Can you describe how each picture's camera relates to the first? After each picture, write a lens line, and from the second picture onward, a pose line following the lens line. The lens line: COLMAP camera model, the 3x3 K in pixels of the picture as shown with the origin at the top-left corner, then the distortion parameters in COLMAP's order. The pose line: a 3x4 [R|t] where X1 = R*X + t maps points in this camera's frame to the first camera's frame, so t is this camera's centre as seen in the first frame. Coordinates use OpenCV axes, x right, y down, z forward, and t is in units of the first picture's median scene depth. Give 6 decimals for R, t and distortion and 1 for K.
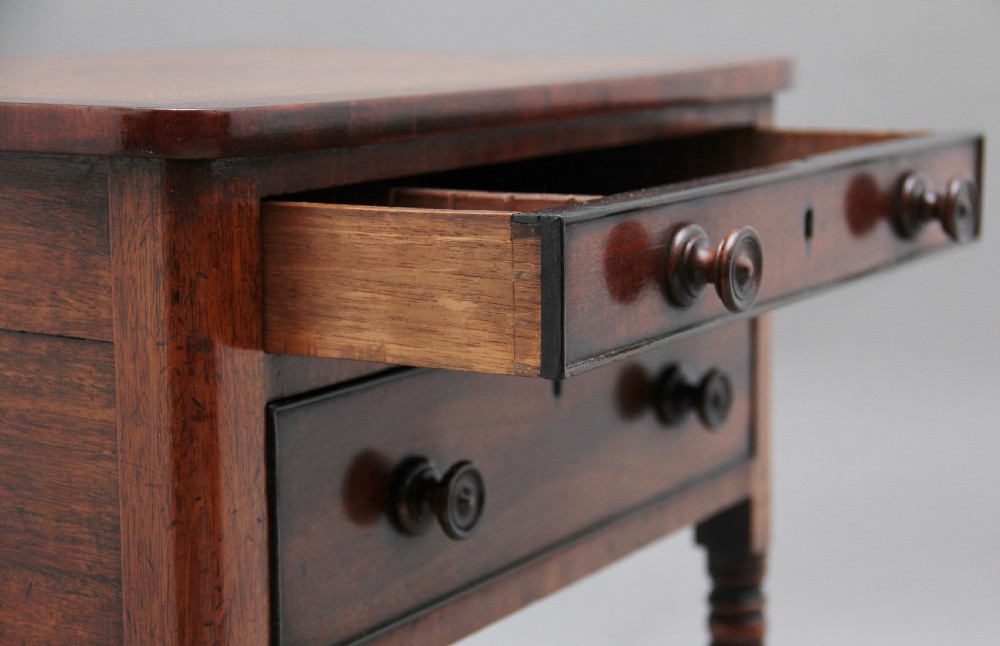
lens RADIAL K [[2147.3, 0, 483.9], [0, 2147.3, 373.1], [0, 0, 1]] dist [0.246669, 0.000000]
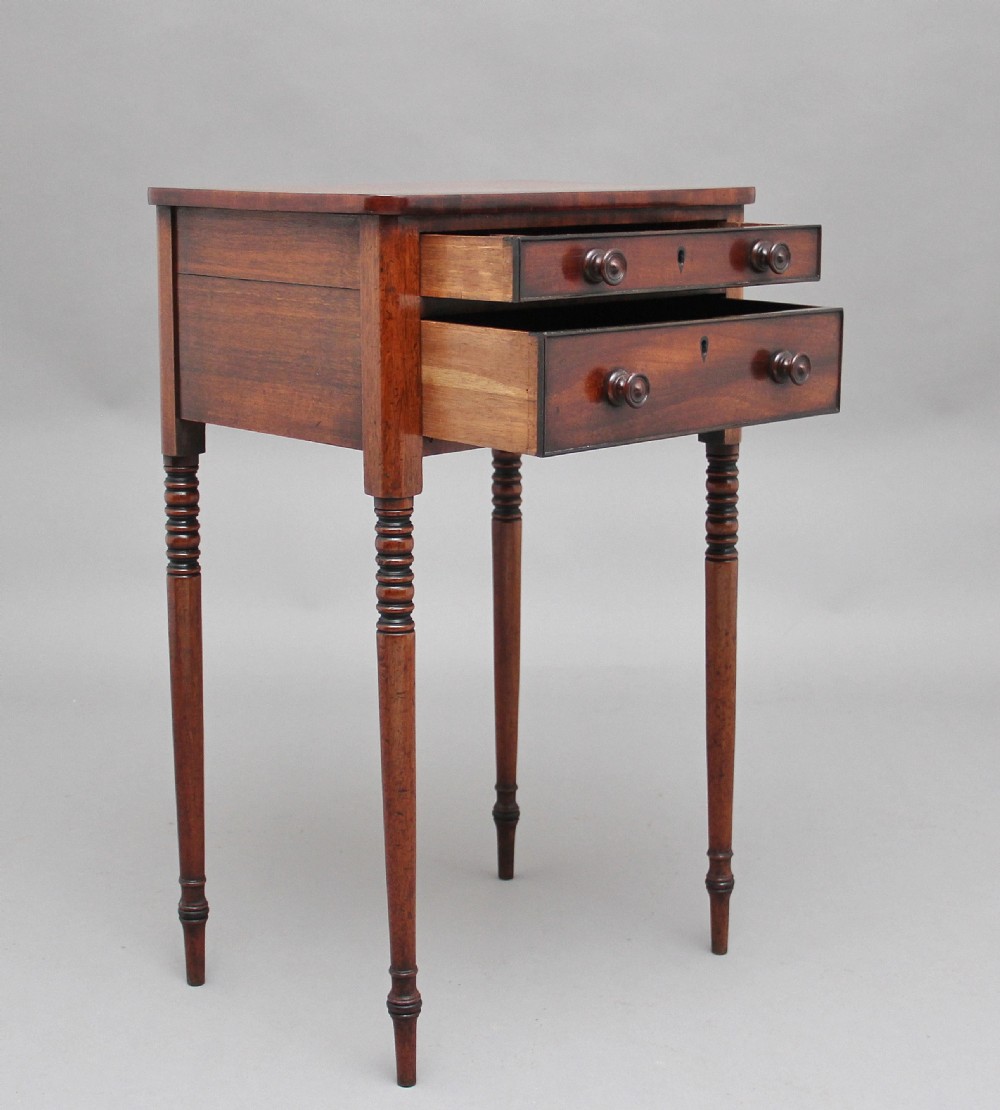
lens RADIAL K [[2057.3, 0, 475.7], [0, 2057.3, 558.7], [0, 0, 1]] dist [0.095593, 0.000000]
pose [[0.966320, 0.055485, -0.251292, 0.575545], [-0.050903, 0.998398, 0.024704, 0.231595], [0.252260, -0.011080, 0.967596, -1.286109]]
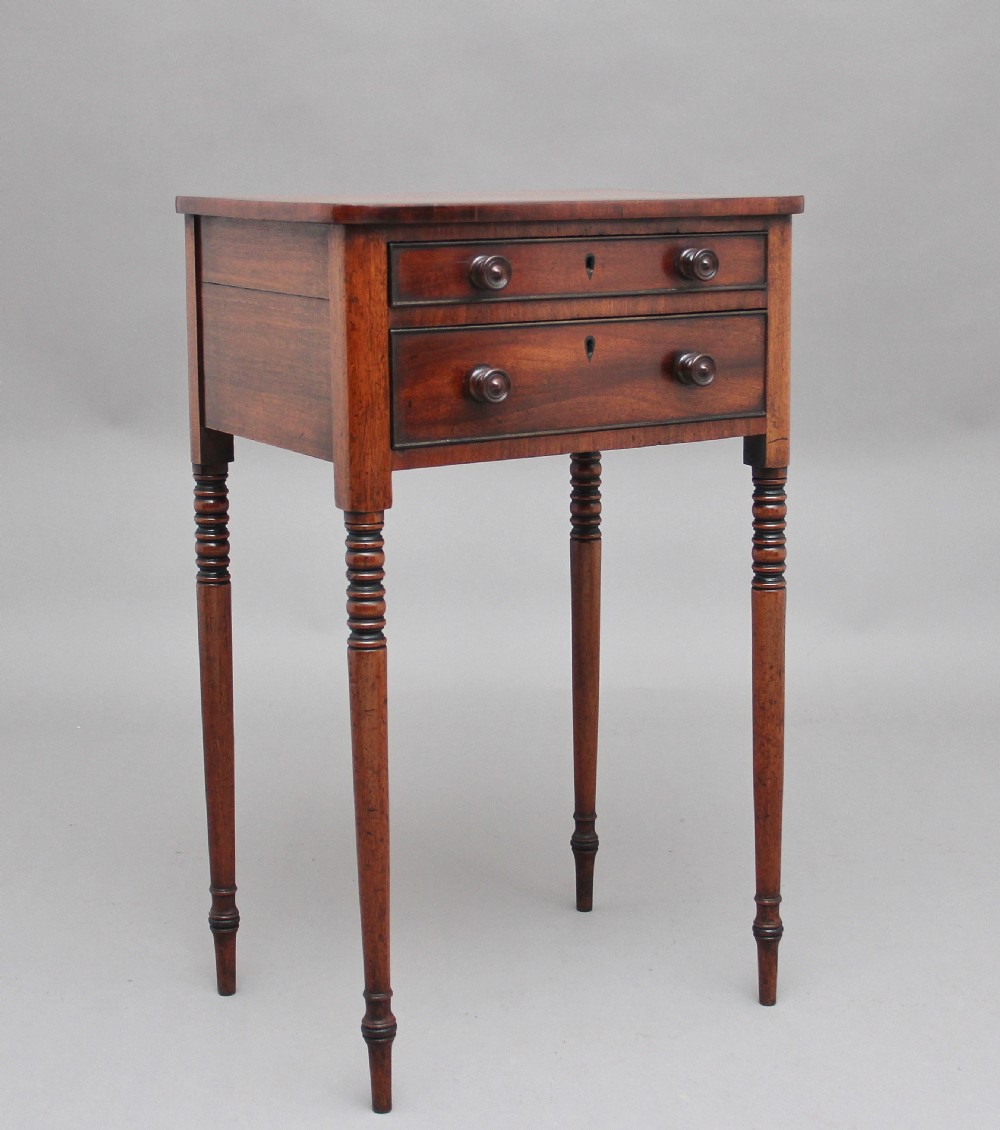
lens RADIAL K [[2094.4, 0, 488.0], [0, 2094.4, 570.4], [0, 0, 1]] dist [0.095593, 0.000000]
pose [[0.894263, 0.089240, -0.438555, 1.069394], [-0.082304, 0.995998, 0.034846, 0.195677], [0.439910, 0.004933, 0.898029, -1.078073]]
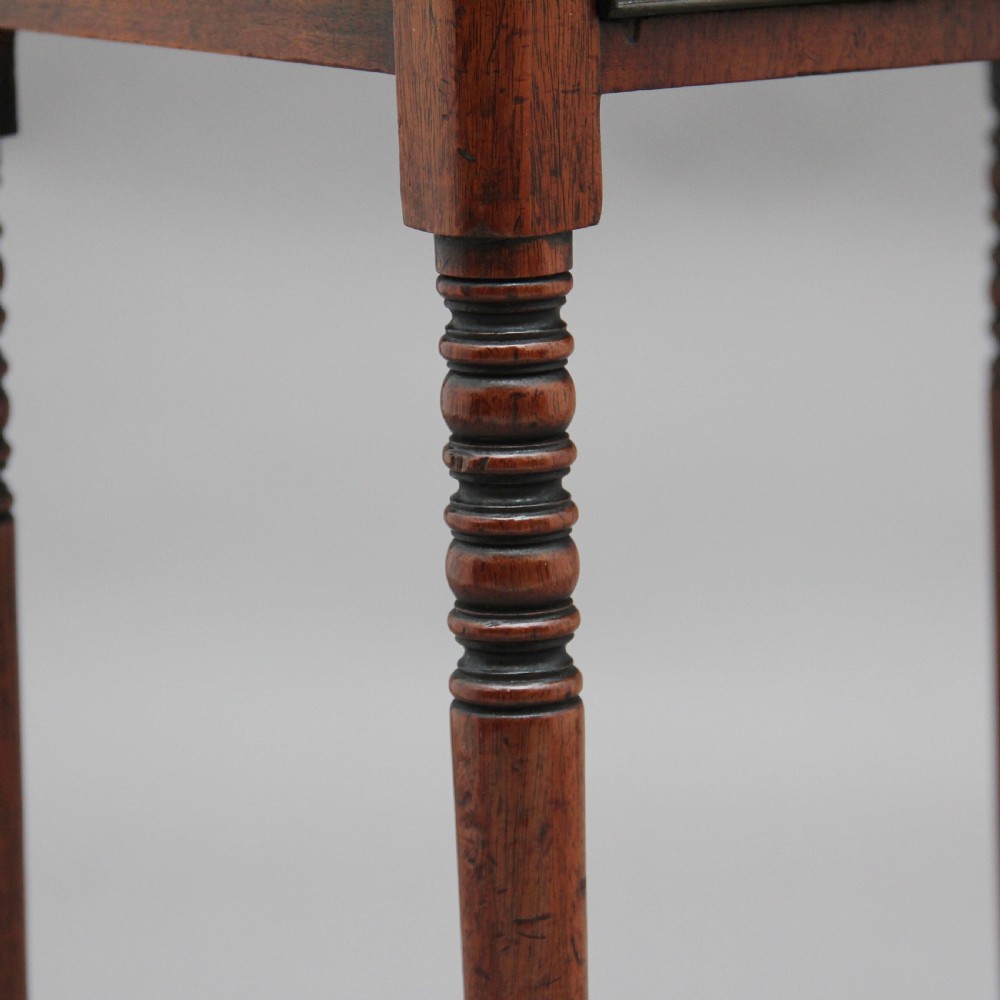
lens RADIAL K [[4057.7, 0, 505.8], [0, 4057.7, 498.0], [0, 0, 1]] dist [0.410898, 0.000000]
pose [[0.907213, 0.061676, -0.416126, 0.447136], [-0.060910, 0.998029, 0.015130, 0.291270], [0.416239, 0.011621, 0.909181, -0.209189]]
